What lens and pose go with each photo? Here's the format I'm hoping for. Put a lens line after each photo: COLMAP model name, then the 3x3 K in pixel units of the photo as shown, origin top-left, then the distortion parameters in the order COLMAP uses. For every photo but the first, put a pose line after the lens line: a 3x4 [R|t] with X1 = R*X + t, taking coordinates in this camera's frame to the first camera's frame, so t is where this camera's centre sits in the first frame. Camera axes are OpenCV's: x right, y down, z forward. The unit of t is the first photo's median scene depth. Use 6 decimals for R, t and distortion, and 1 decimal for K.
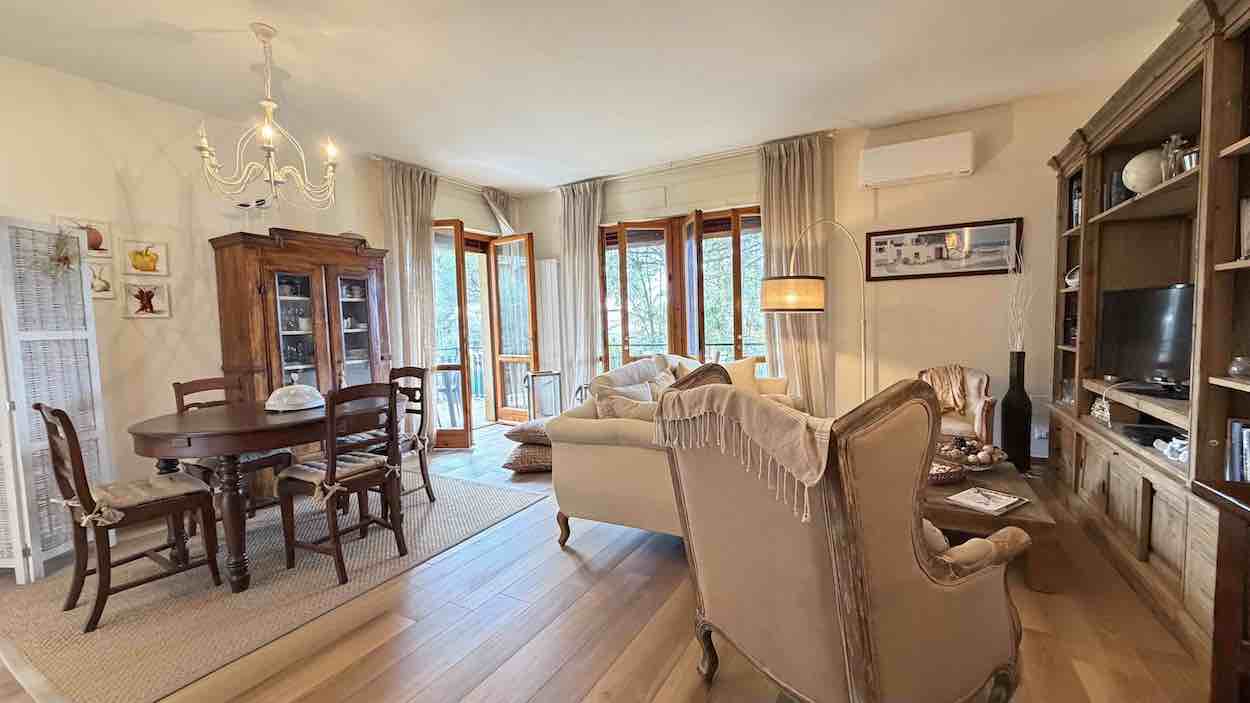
lens RADIAL K [[493.3, 0, 627.4], [0, 493.3, 355.1], [0, 0, 1]] dist [0.000519, -0.000006]
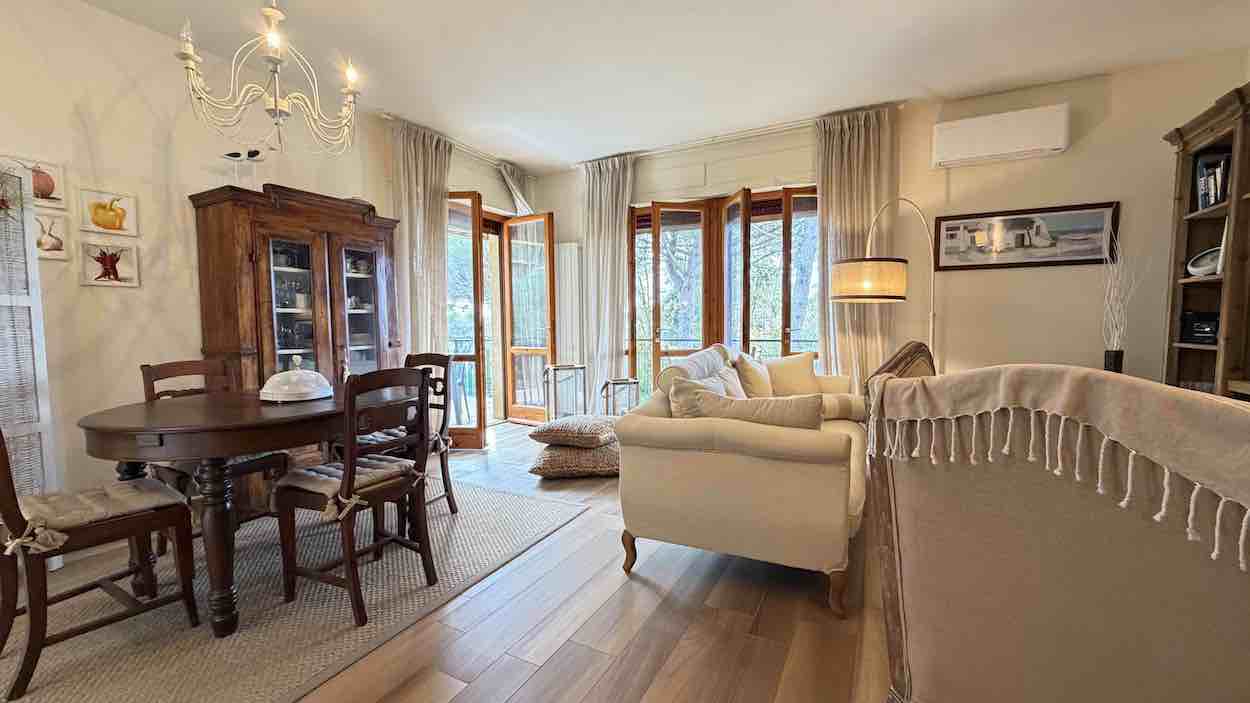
lens RADIAL K [[493.3, 0, 627.8], [0, 493.3, 355.3], [0, 0, 1]] dist [0.000519, -0.000006]
pose [[0.999275, 0.019462, 0.032714, -0.117386], [-0.019411, 0.999810, -0.001878, 0.020212], [-0.032745, 0.001242, 0.999463, 0.129454]]
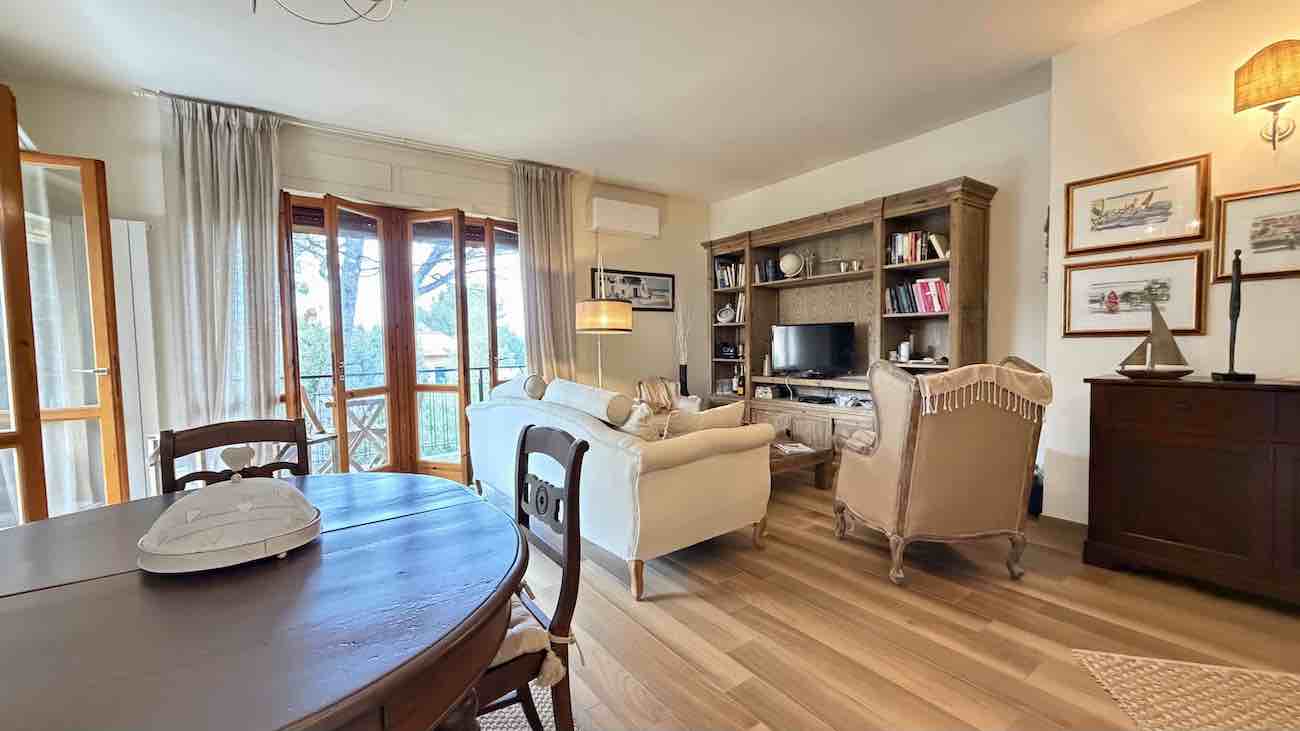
lens RADIAL K [[513.0, 0, 639.7], [0, 513.0, 368.7], [0, 0, 1]] dist [0.000519, -0.000006]
pose [[0.435701, -0.026193, 0.899710, -0.635614], [0.066442, 0.997785, -0.003128, 0.001715], [-0.897636, 0.061142, 0.436477, 0.430422]]
